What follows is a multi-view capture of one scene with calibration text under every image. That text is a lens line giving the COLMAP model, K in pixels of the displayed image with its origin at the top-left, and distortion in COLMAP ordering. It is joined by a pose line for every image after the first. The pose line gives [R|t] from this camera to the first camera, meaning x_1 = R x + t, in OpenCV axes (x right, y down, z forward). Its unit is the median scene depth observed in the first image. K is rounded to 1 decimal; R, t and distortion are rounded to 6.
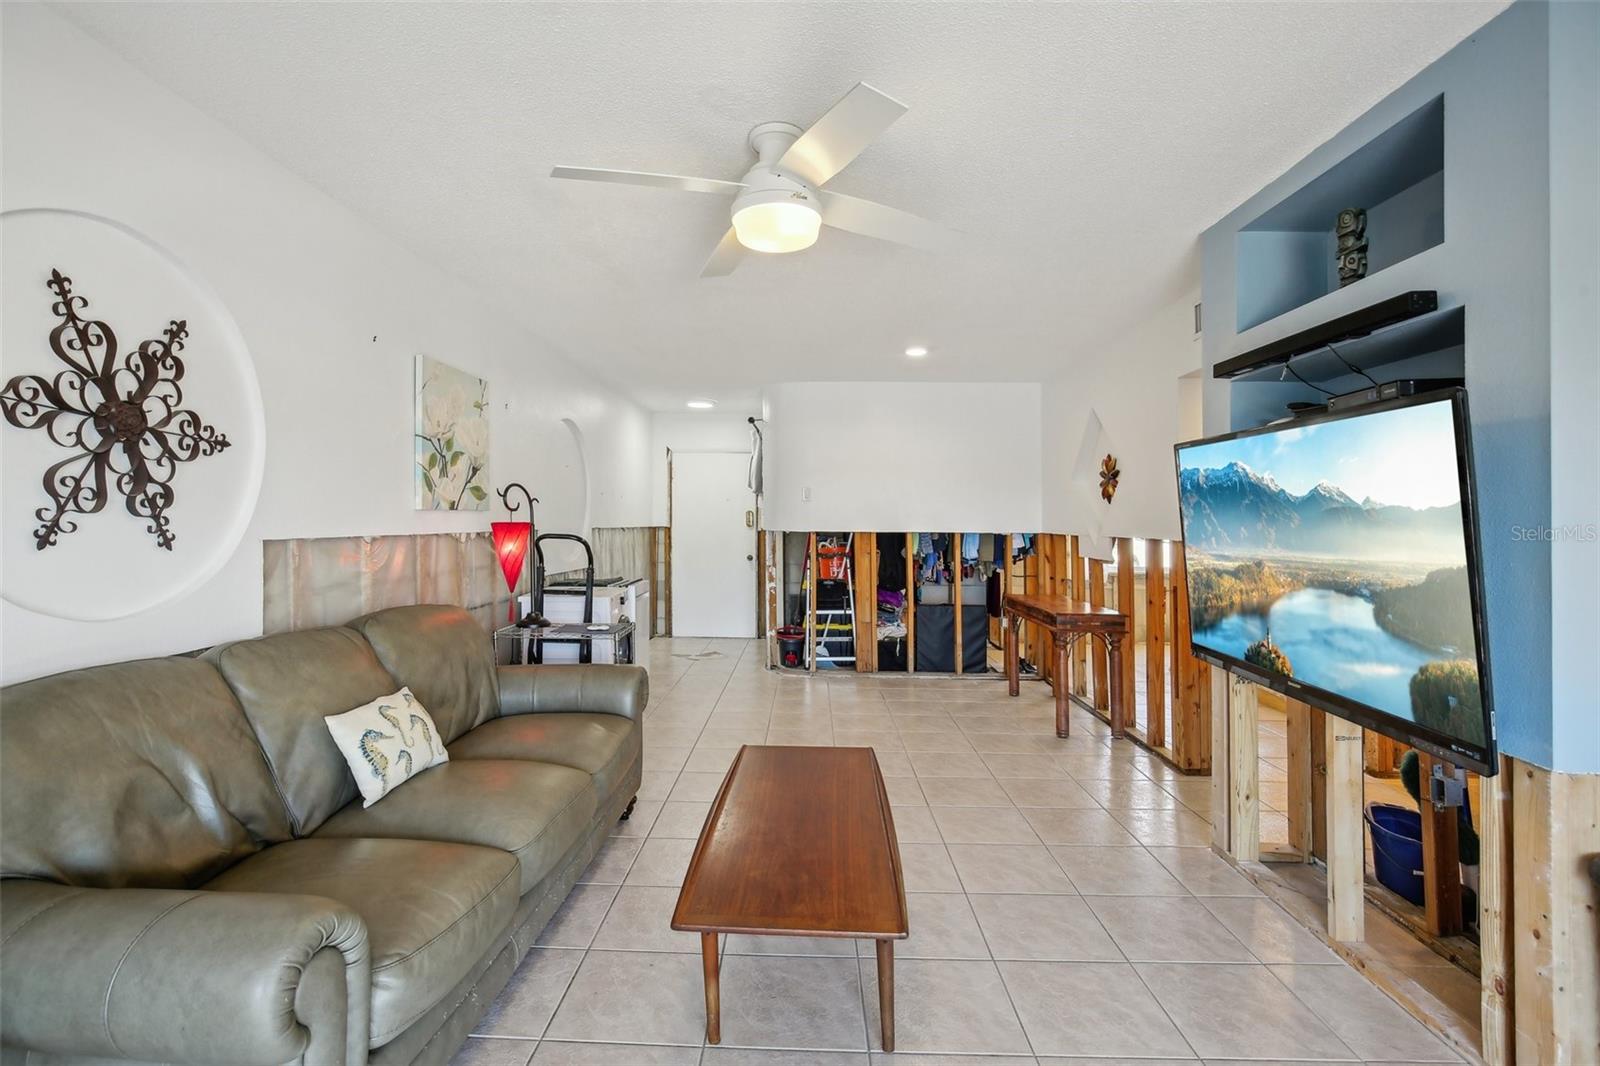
lens RADIAL K [[747.8, 0, 798.3], [0, 747.8, 537.5], [0, 0, 1]] dist [-0.023087, 0.000657]
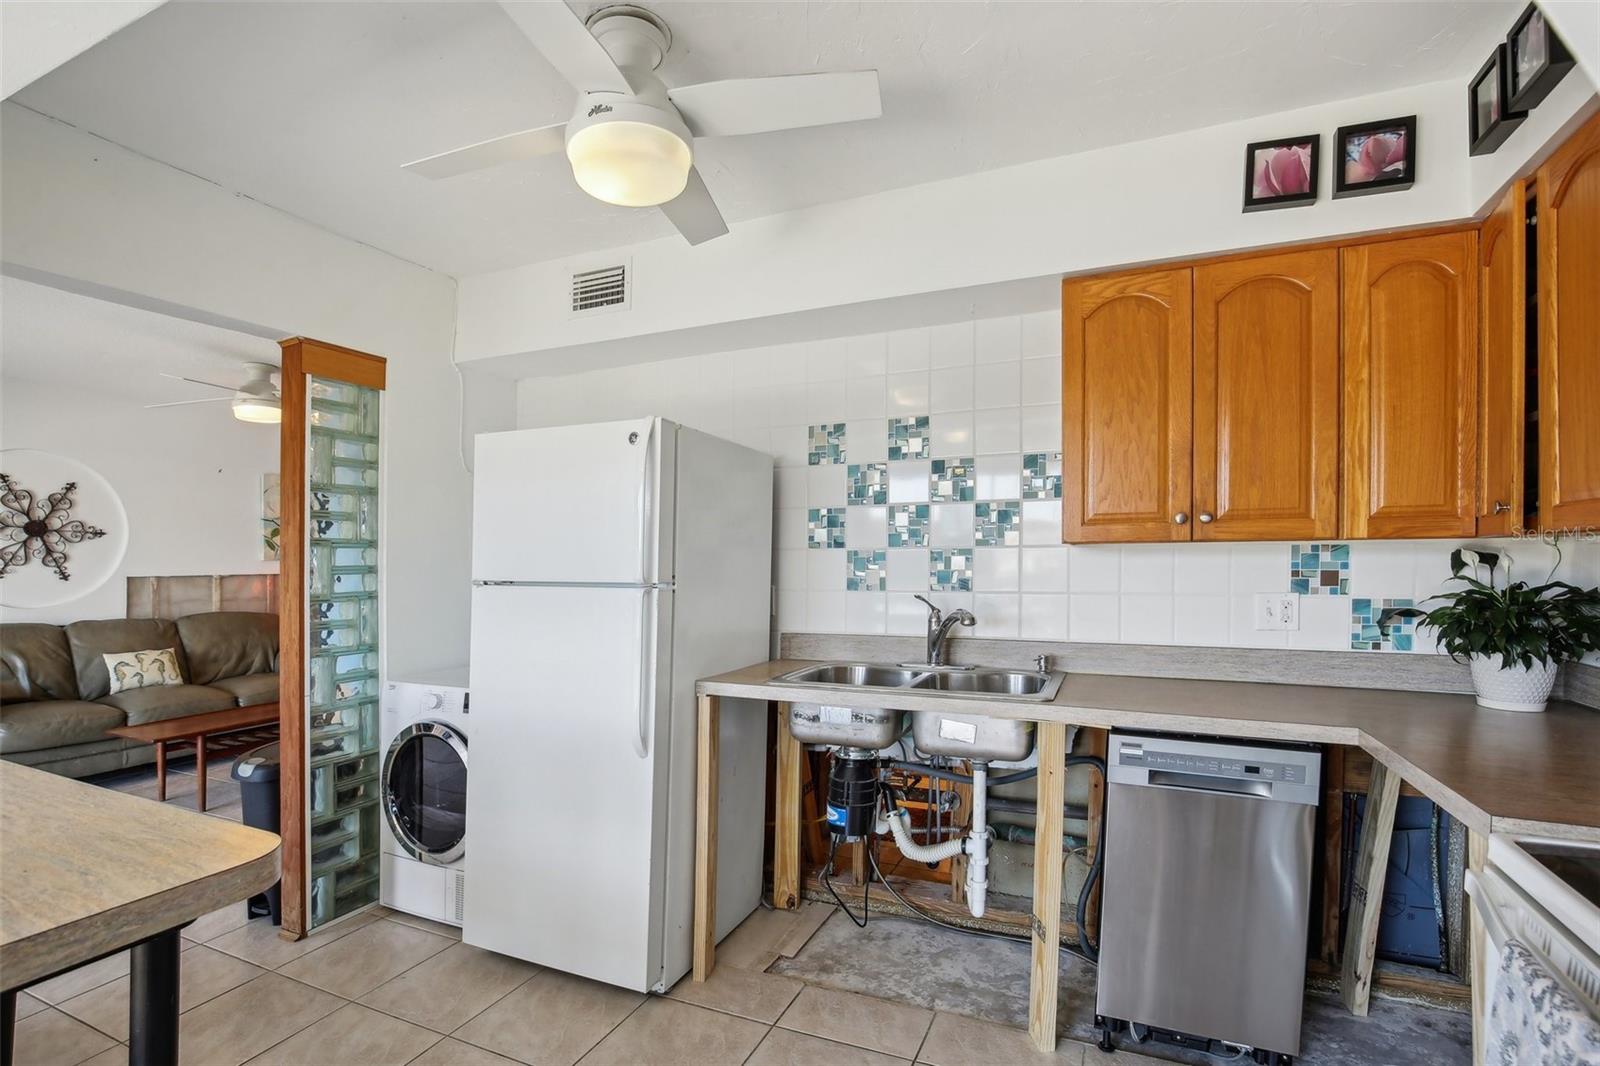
lens RADIAL K [[752.1, 0, 806.2], [0, 752.1, 564.2], [0, 0, 1]] dist [-0.037349, -0.000131]
pose [[0.926790, -0.020270, -0.375033, 2.006287], [0.012880, 0.999671, -0.022201, 0.041621], [0.375359, 0.015745, 0.926746, -0.229336]]
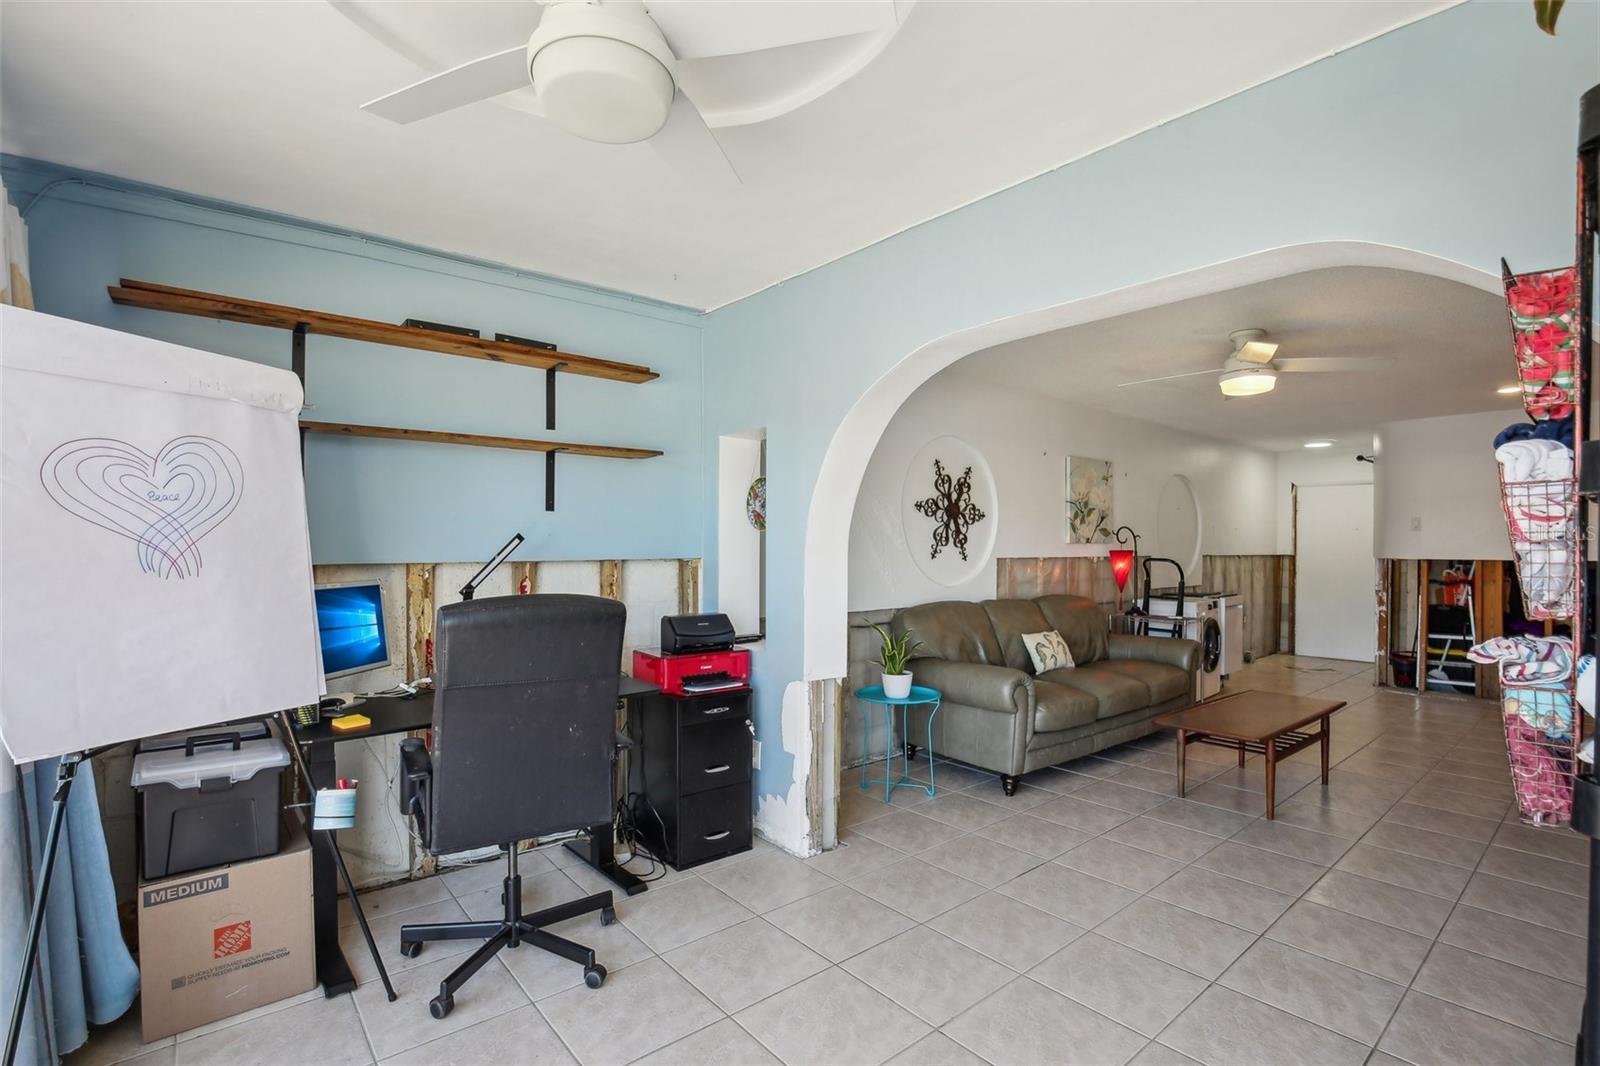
lens RADIAL K [[747.8, 0, 798.3], [0, 747.8, 537.5], [0, 0, 1]] dist [-0.023087, 0.000657]
pose [[0.658081, -0.012699, -0.752840, 0.604205], [-0.017033, 0.999351, -0.031745, 0.025195], [0.752755, 0.033714, 0.657437, -0.978582]]
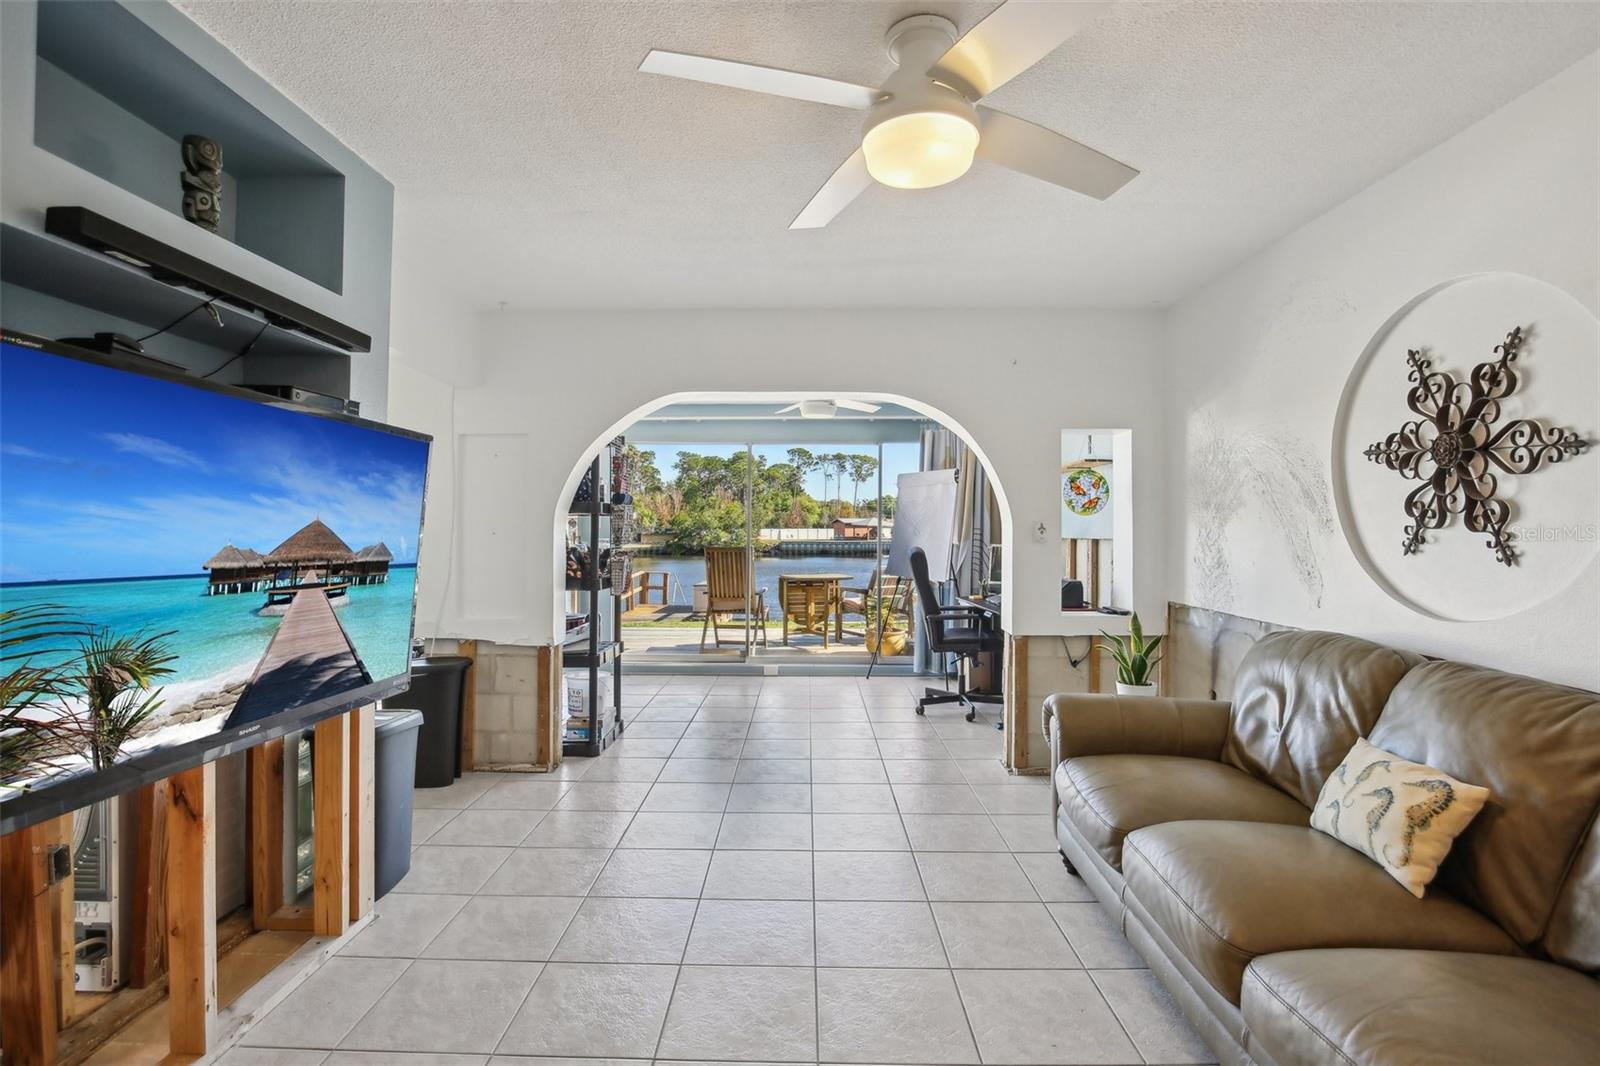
lens RADIAL K [[754.4, 0, 801.0], [0, 754.4, 505.6], [0, 0, 1]] dist [-0.027864, 0.000420]
pose [[-0.999794, -0.013214, -0.015414, 0.098363], [-0.013183, 0.999911, -0.002156, -0.045051], [0.015441, -0.001952, -0.999879, 1.793934]]
